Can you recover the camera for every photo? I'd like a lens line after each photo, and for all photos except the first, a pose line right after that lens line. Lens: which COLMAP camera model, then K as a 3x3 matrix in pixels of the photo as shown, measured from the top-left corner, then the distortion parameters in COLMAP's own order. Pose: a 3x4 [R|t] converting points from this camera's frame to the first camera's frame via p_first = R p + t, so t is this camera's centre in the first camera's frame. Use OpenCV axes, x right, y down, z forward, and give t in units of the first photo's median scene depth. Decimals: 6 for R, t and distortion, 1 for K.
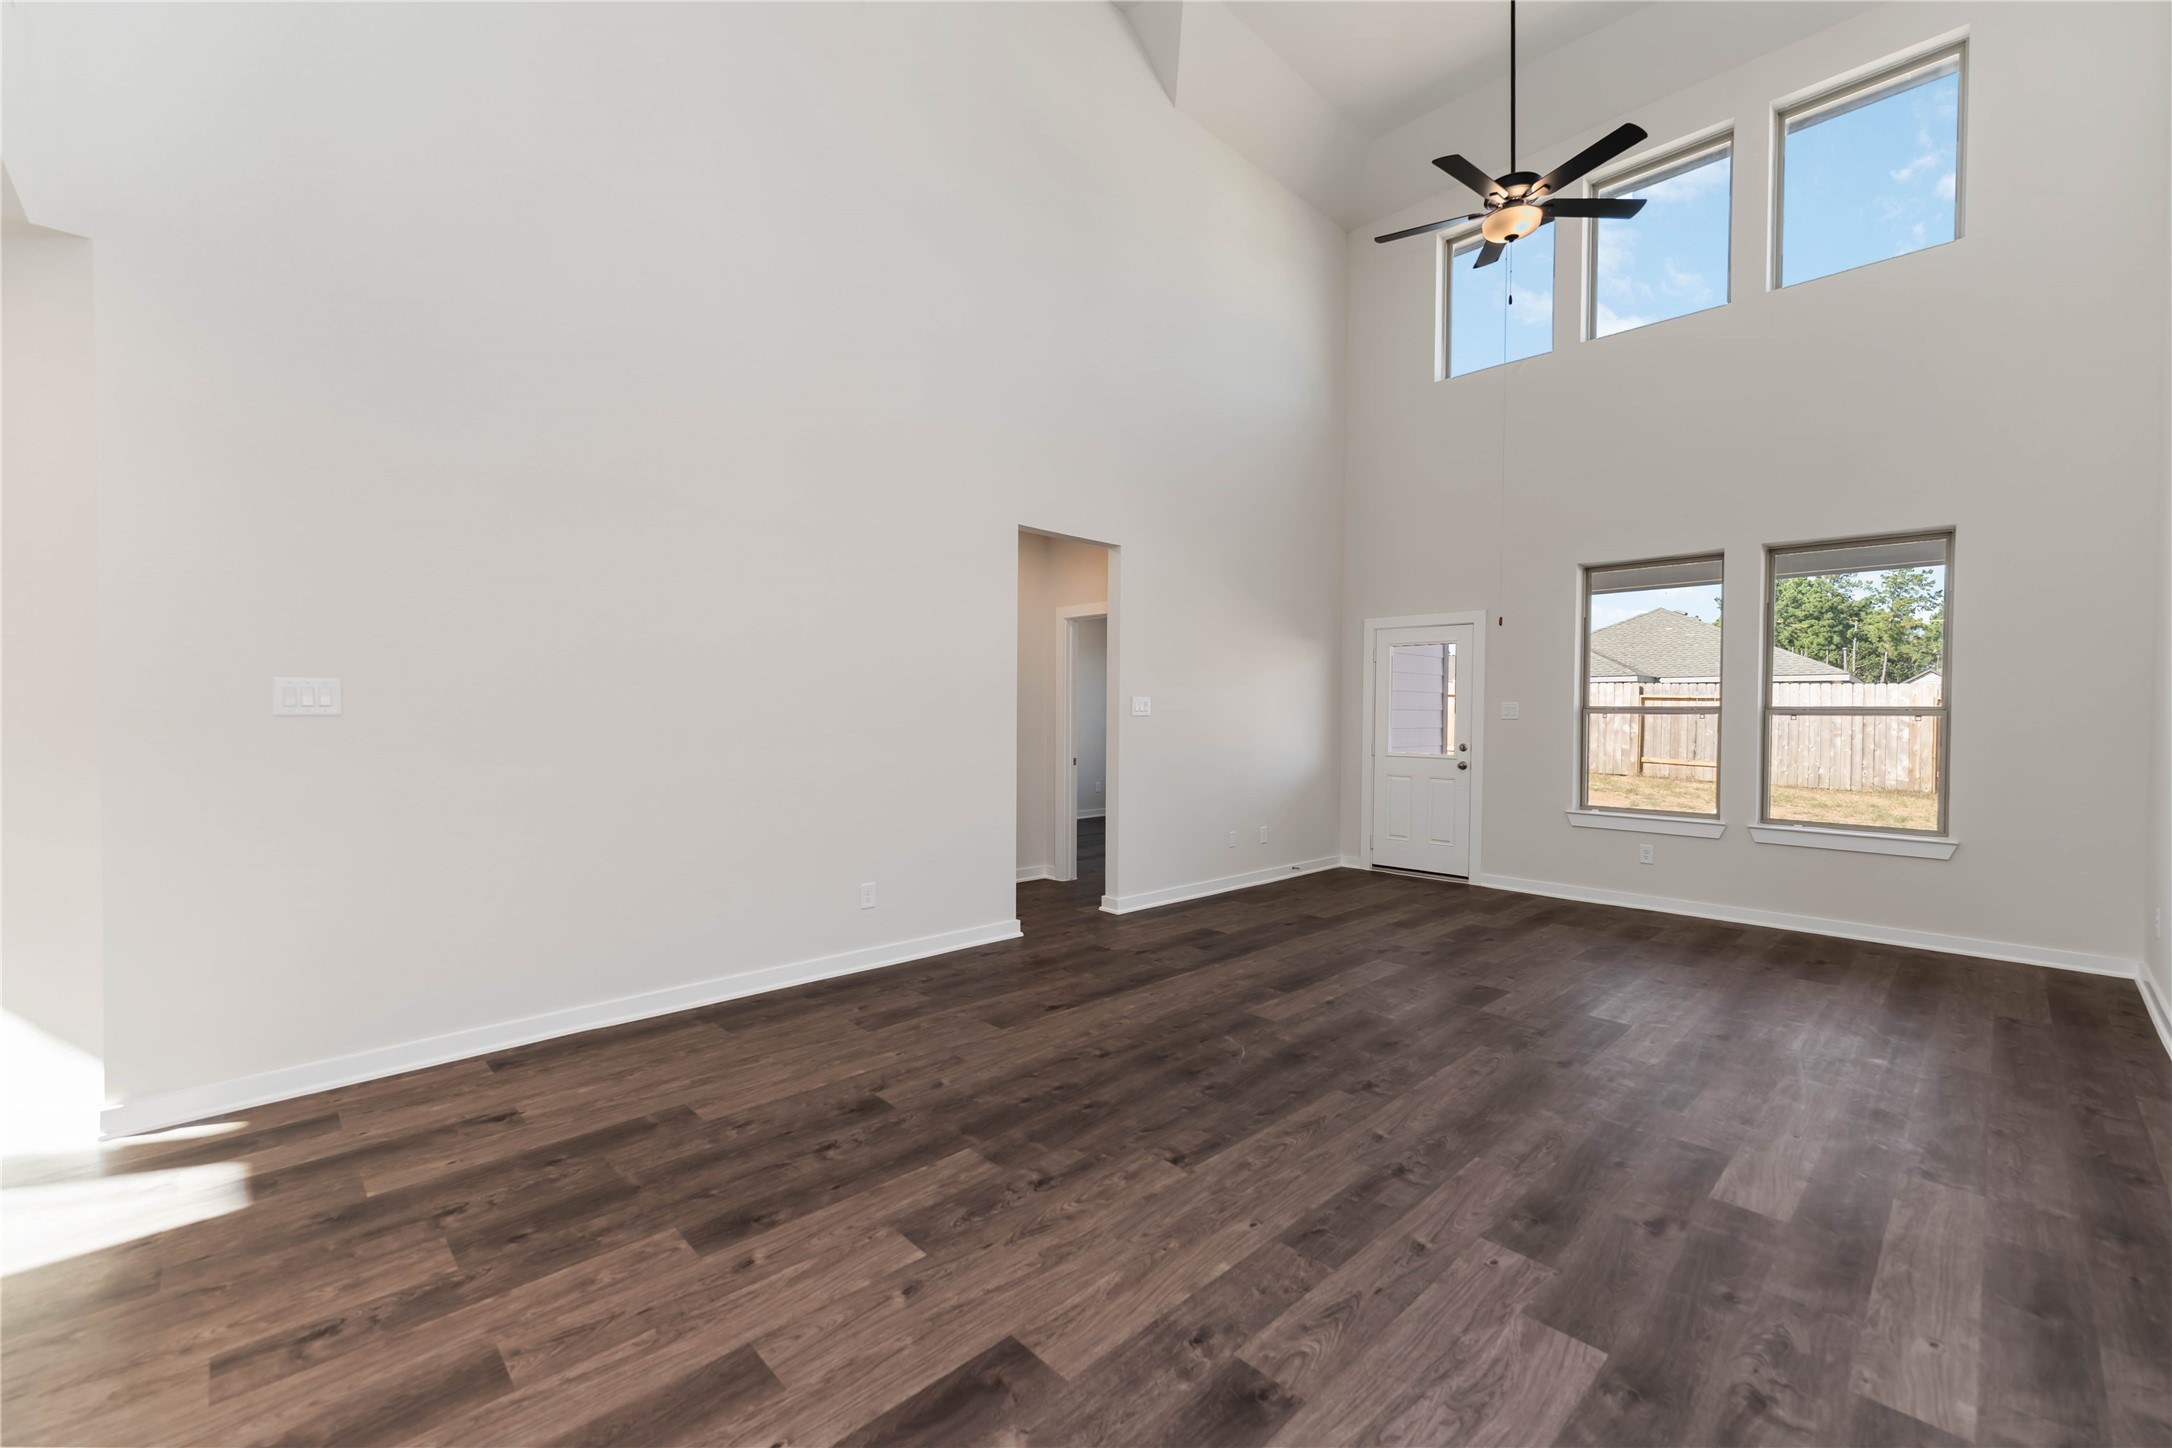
lens RADIAL K [[892.9, 0, 1083.7], [0, 892.9, 715.3], [0, 0, 1]] dist [-0.001272, -0.000098]
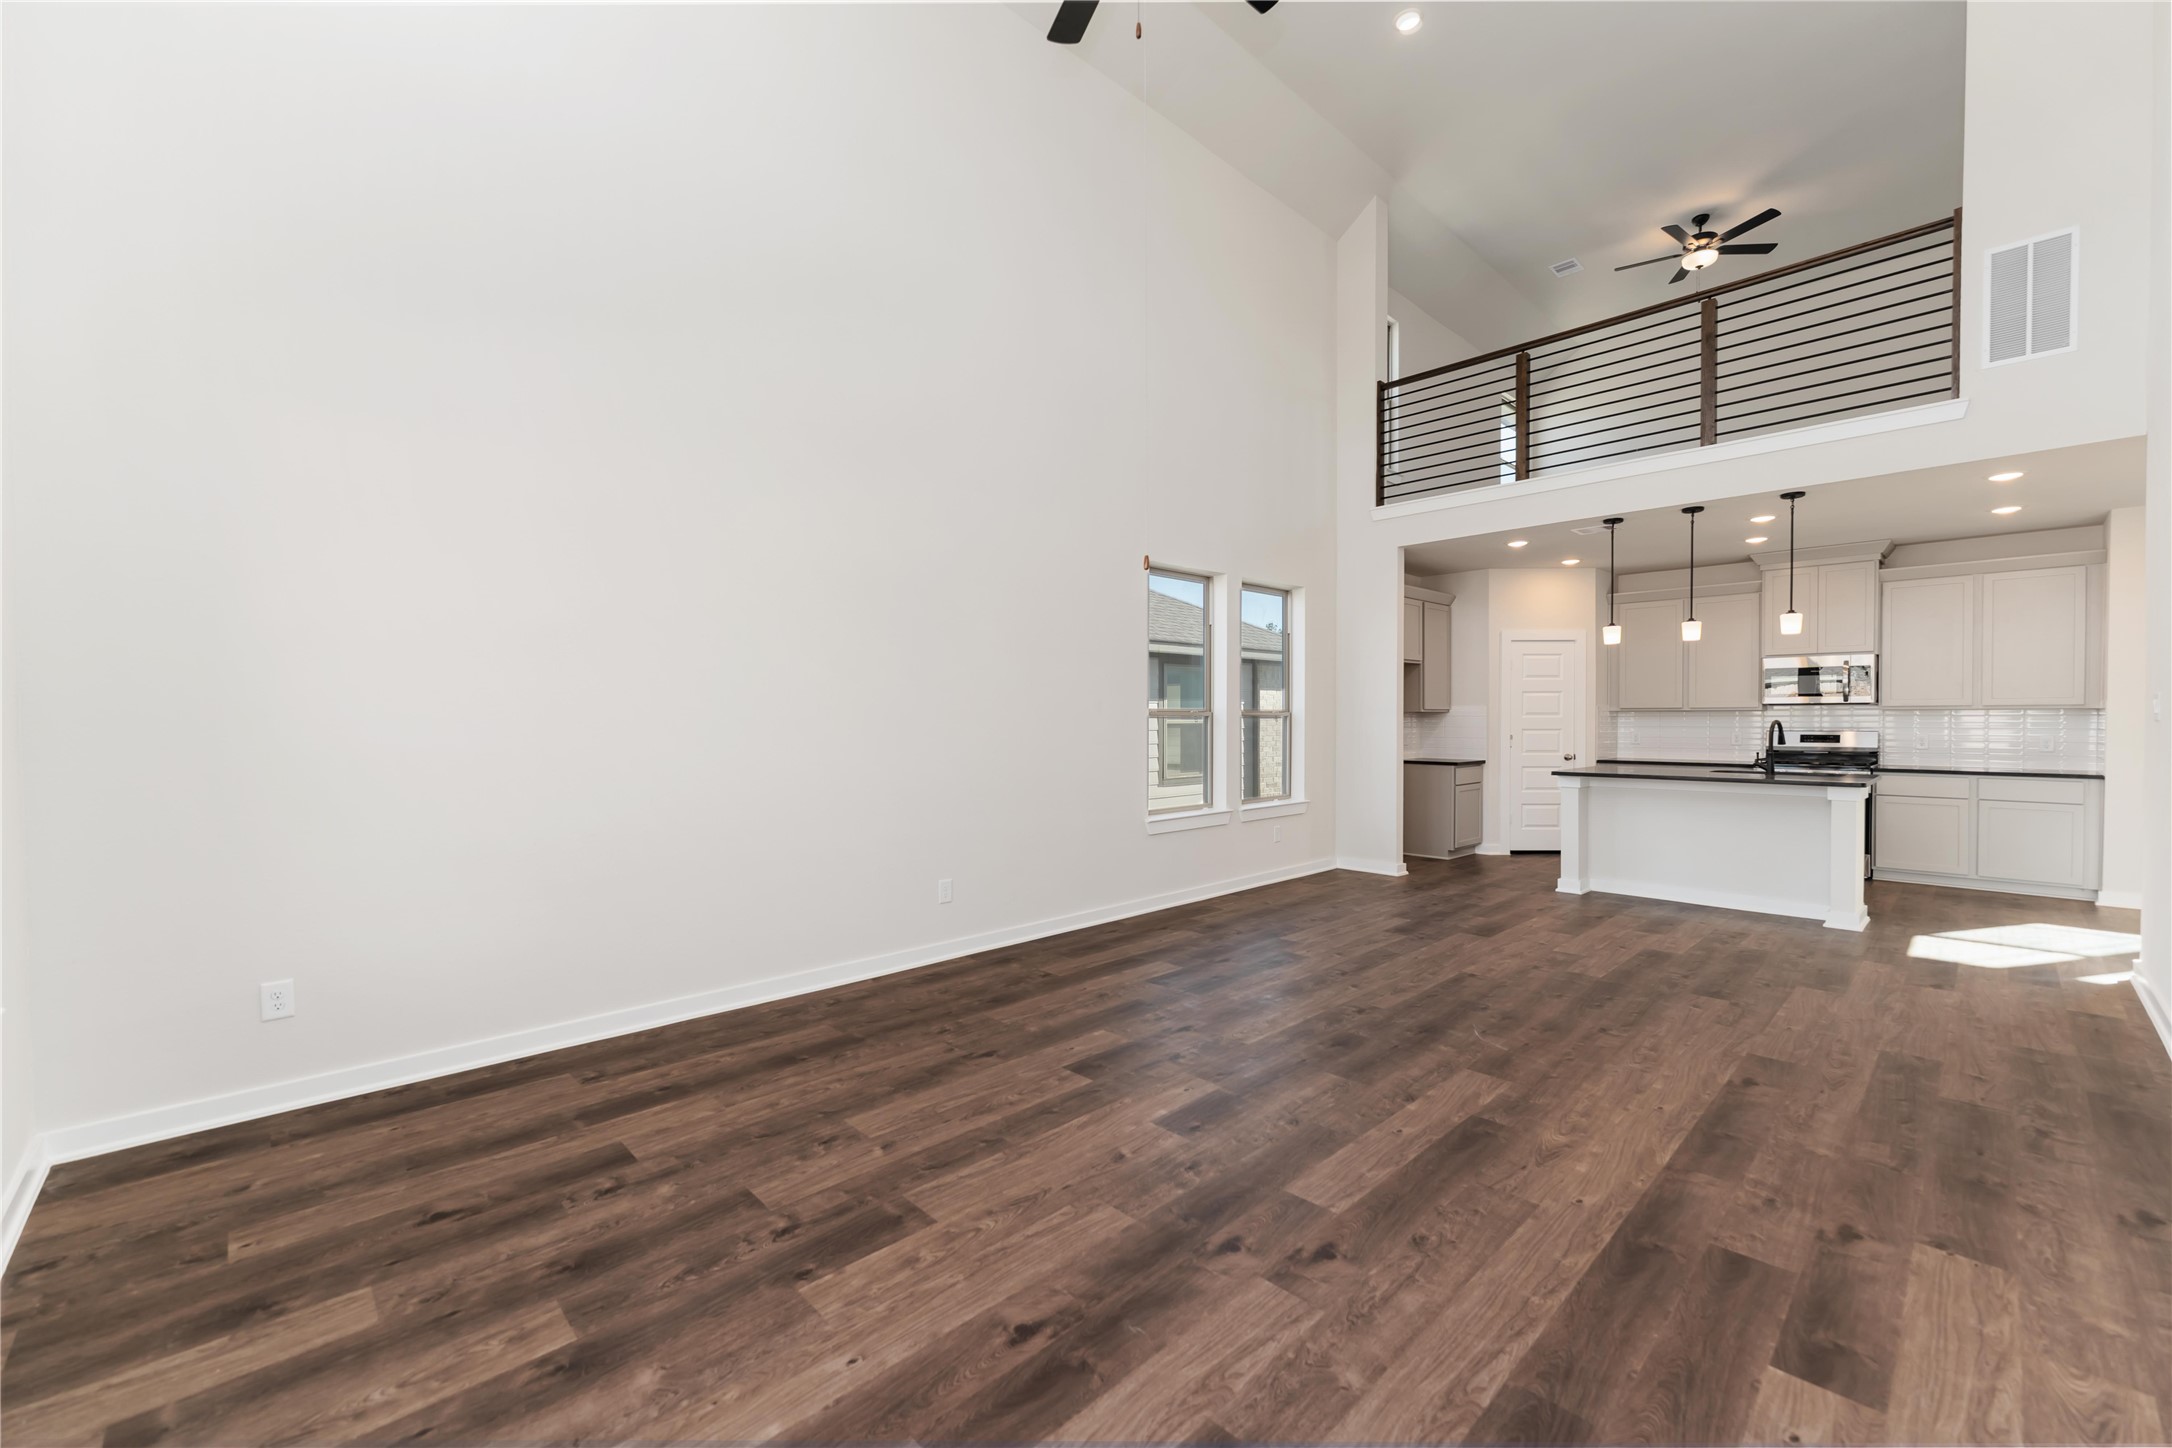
lens RADIAL K [[874.1, 0, 1080.0], [0, 874.1, 721.0], [0, 0, 1]] dist [-0.000914, -0.000237]
pose [[-0.999961, -0.002953, 0.008294, 0.709825], [-0.002883, 0.999960, 0.008500, -0.005740], [-0.008319, 0.008475, -0.999929, 2.244768]]
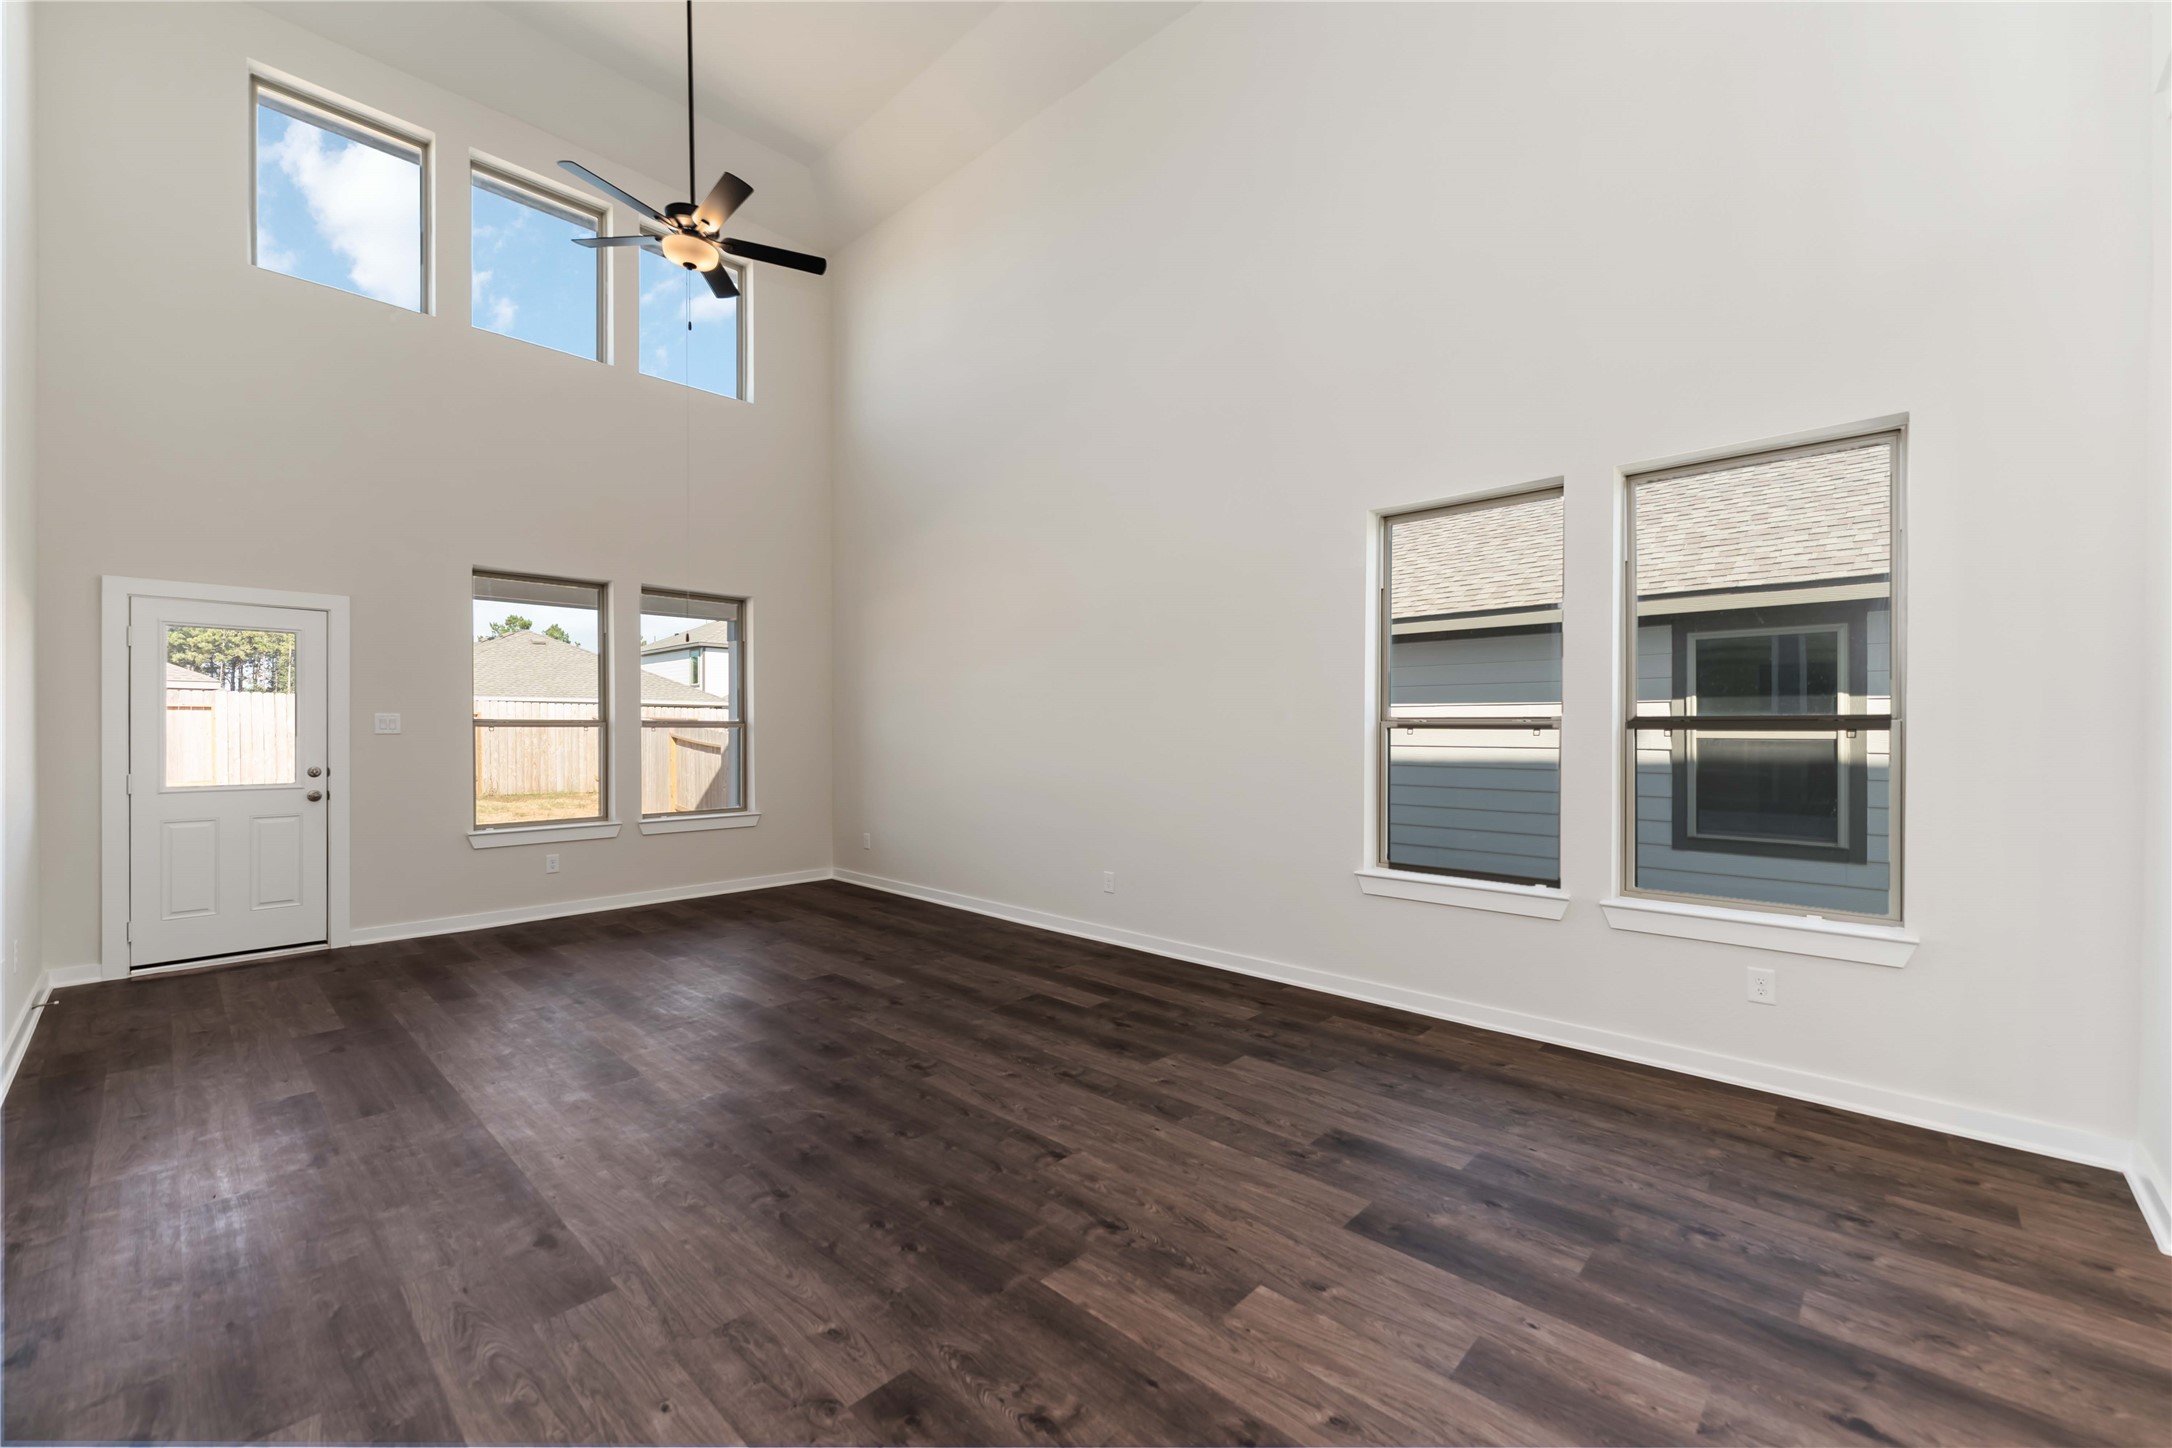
lens RADIAL K [[874.1, 0, 1080.0], [0, 874.1, 721.0], [0, 0, 1]] dist [-0.000914, -0.000237]
pose [[-0.044986, 0.000543, 0.998987, -0.772427], [0.003100, 0.999995, -0.000404, -0.011870], [-0.998983, 0.003078, -0.044987, 0.848380]]
